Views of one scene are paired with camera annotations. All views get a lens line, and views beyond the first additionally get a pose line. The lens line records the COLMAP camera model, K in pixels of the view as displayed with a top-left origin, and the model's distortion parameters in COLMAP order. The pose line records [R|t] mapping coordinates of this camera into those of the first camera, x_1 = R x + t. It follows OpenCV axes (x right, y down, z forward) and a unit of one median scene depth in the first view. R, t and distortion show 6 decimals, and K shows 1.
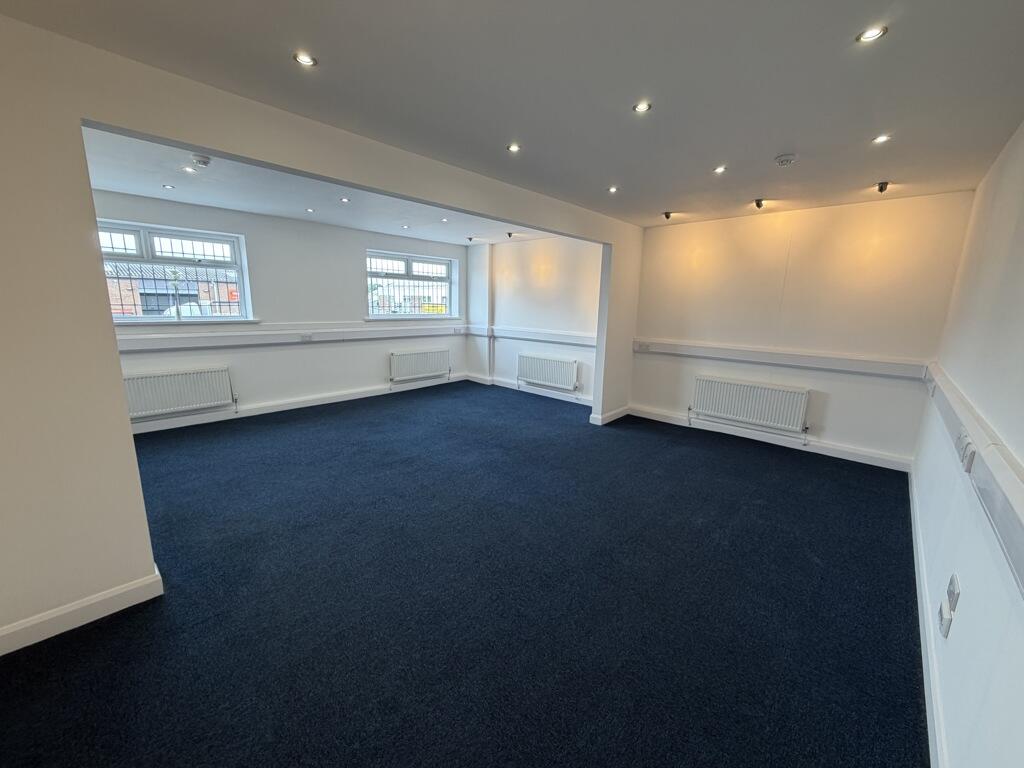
lens RADIAL K [[411.0, 0, 512.1], [0, 411.0, 387.8], [0, 0, 1]] dist [0.000371, -0.000142]
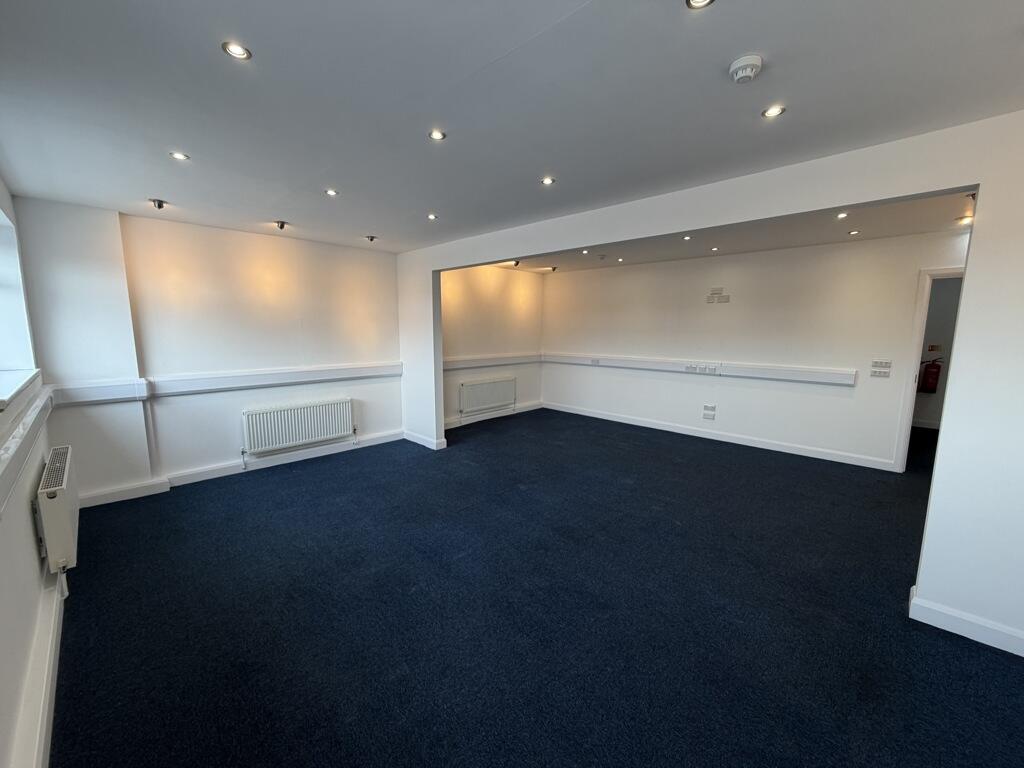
lens RADIAL K [[411.0, 0, 541.1], [0, 411.0, 383.7], [0, 0, 1]] dist [0.000371, -0.000142]
pose [[0.008126, -0.153832, 0.988064, -0.565994], [0.210402, 0.966239, 0.148703, -0.119595], [-0.977581, 0.206682, 0.040218, 0.528597]]
